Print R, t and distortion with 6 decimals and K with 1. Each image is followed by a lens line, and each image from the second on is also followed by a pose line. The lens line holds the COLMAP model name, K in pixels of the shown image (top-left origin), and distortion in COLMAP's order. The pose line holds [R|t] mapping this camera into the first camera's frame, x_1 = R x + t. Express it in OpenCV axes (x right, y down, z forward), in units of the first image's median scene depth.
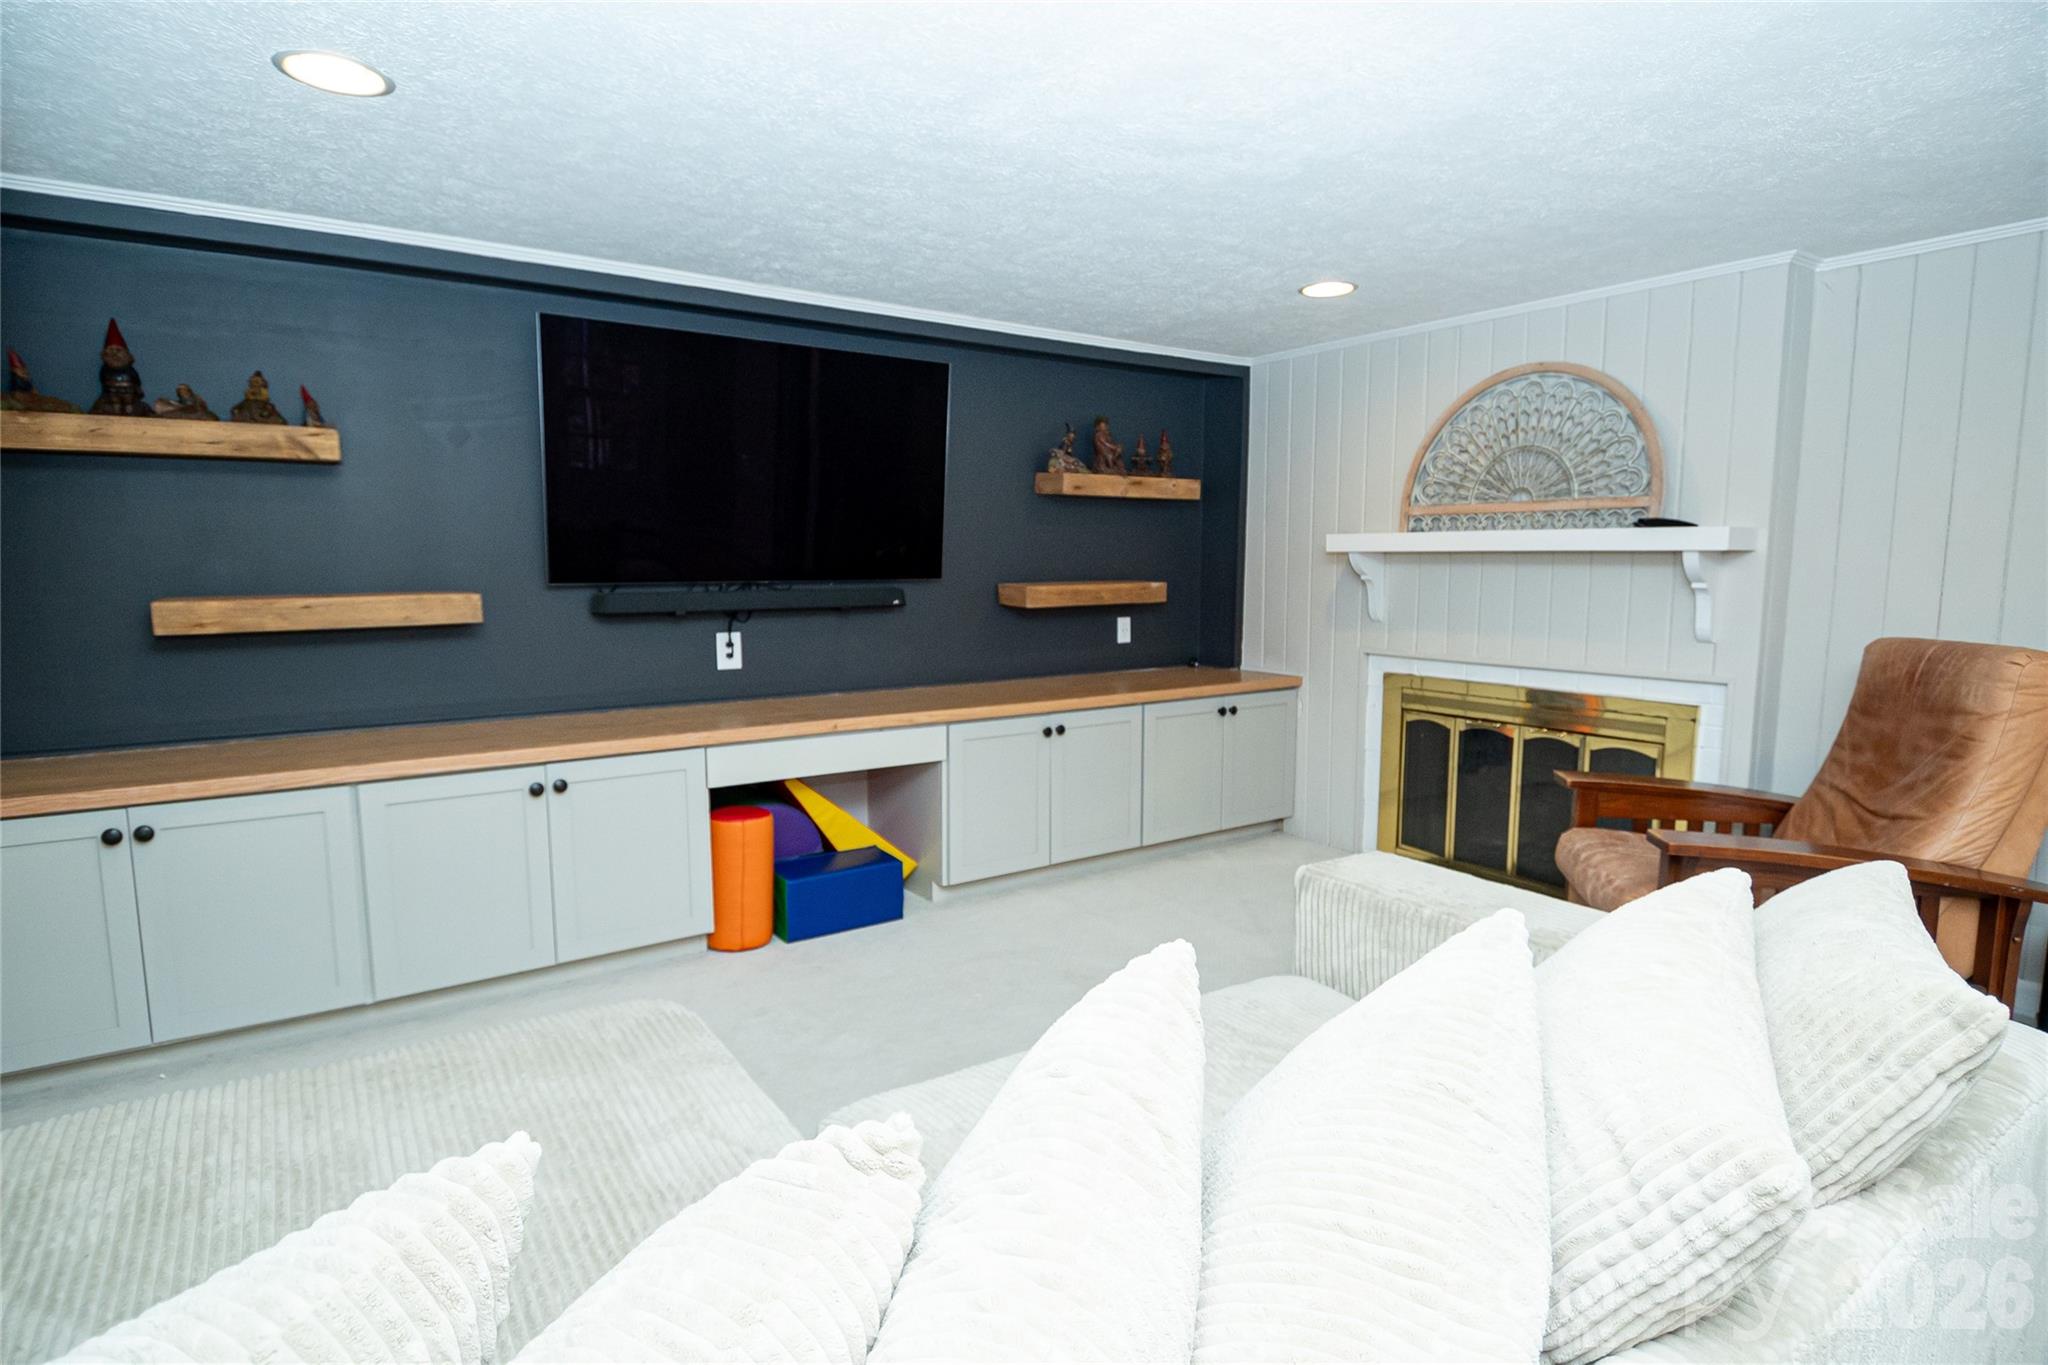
lens RADIAL K [[1070.2, 0, 1024.0], [0, 1070.2, 682.5], [0, 0, 1]] dist [-0.005493, -0.001596]
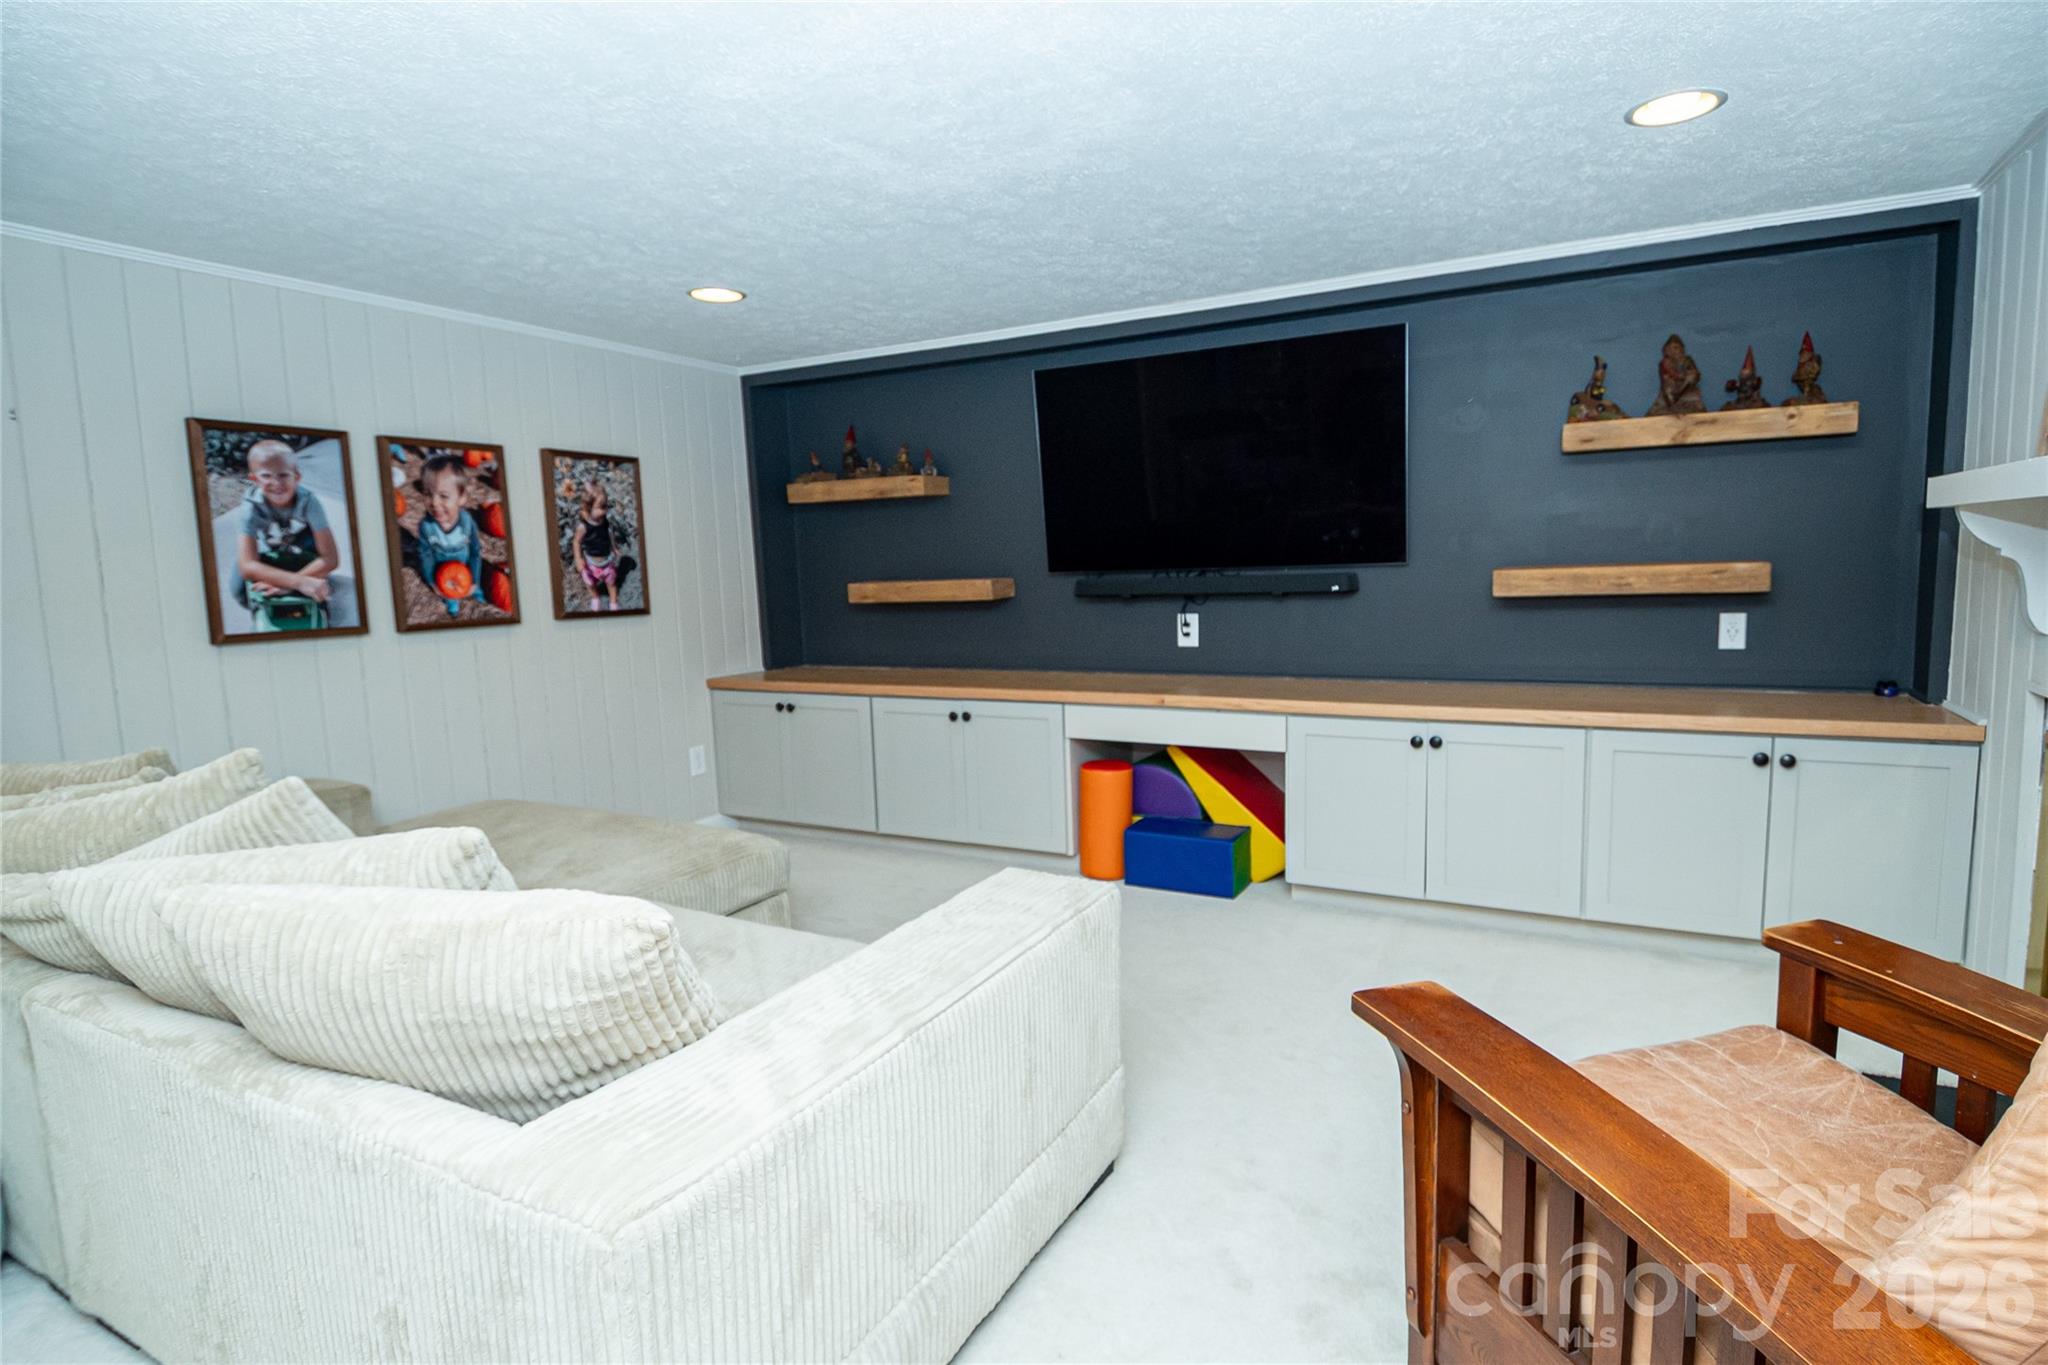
lens RADIAL K [[954.5, 0, 1030.0], [0, 954.5, 663.8], [0, 0, 1]] dist [-0.000456, -0.000343]
pose [[0.452329, 0.085036, -0.887788, 0.572095], [-0.068362, 0.995821, 0.060554, -0.044165], [0.889227, 0.033301, 0.456252, 0.398744]]
